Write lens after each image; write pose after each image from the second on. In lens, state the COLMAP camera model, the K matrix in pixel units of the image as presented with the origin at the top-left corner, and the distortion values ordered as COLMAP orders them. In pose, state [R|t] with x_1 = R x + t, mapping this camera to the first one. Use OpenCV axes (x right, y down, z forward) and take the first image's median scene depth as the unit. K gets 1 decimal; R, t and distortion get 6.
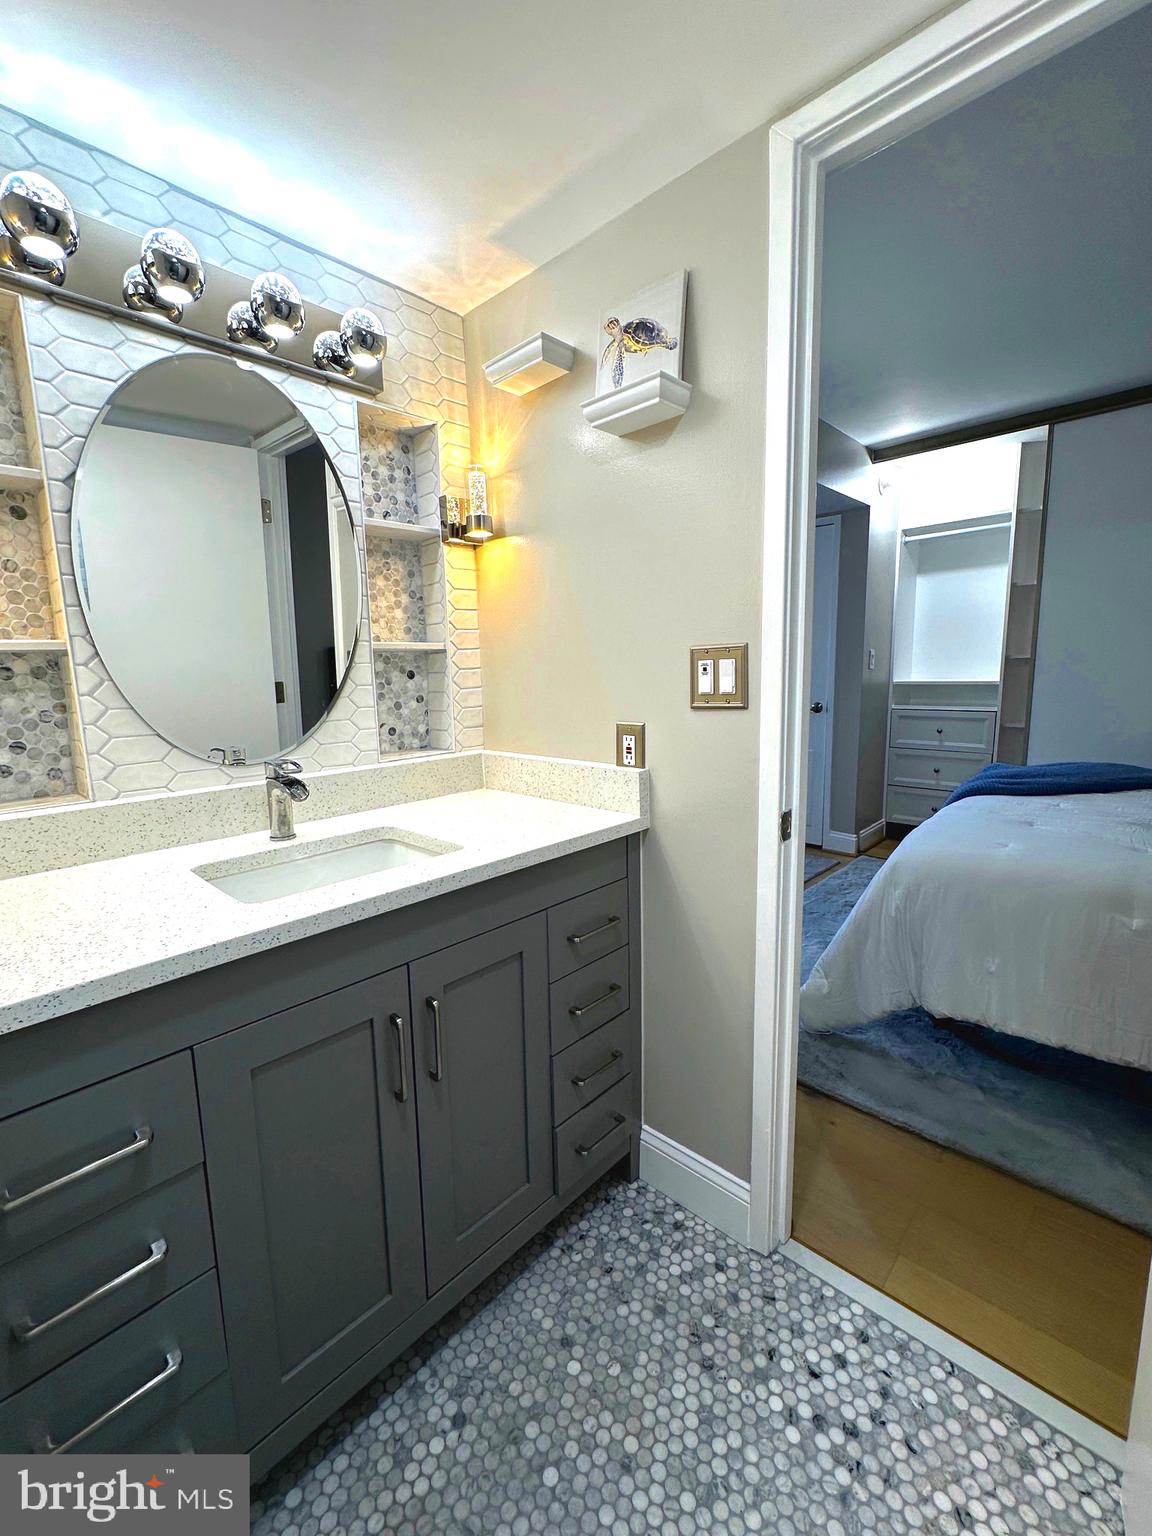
lens RADIAL K [[645.9, 0, 577.7], [0, 645.9, 765.2], [0, 0, 1]] dist [-0.003732, 0.000631]
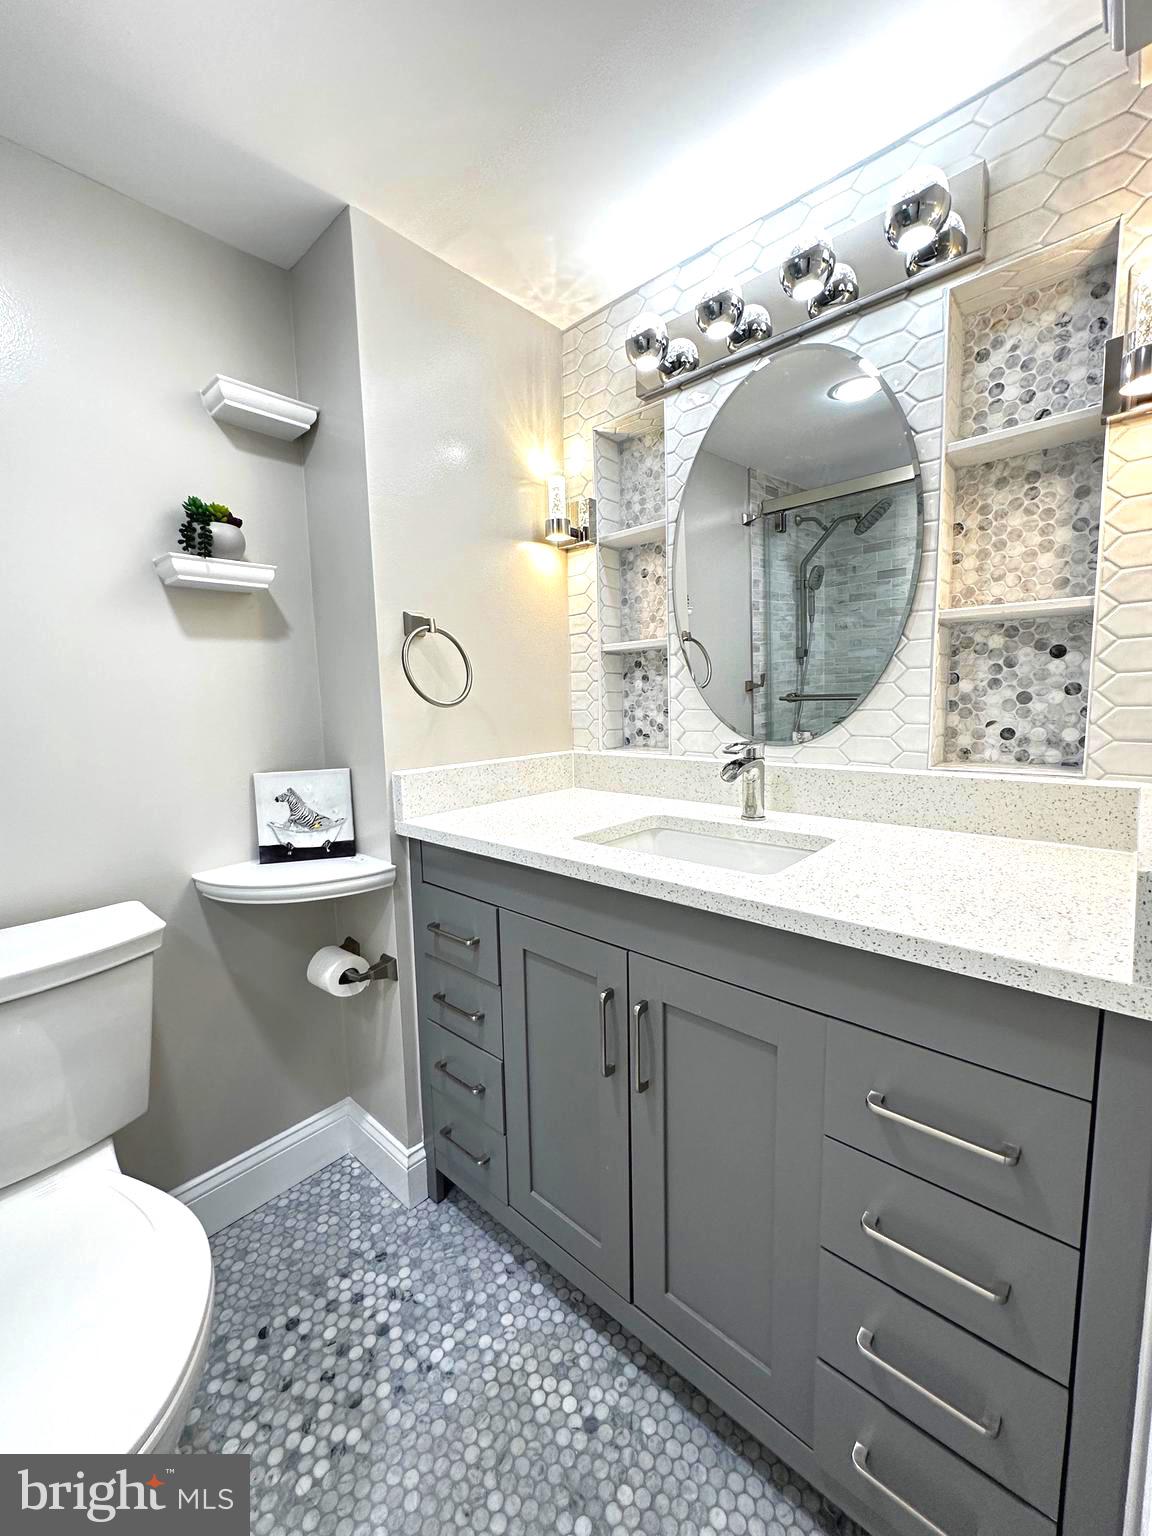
lens RADIAL K [[618.8, 0, 576.7], [0, 618.8, 764.8], [0, 0, 1]] dist [-0.004740, 0.001343]
pose [[0.016920, 0.137902, -0.990301, 0.402525], [-0.125017, 0.982962, 0.134744, -0.054841], [0.992010, 0.121525, 0.033872, 0.556585]]
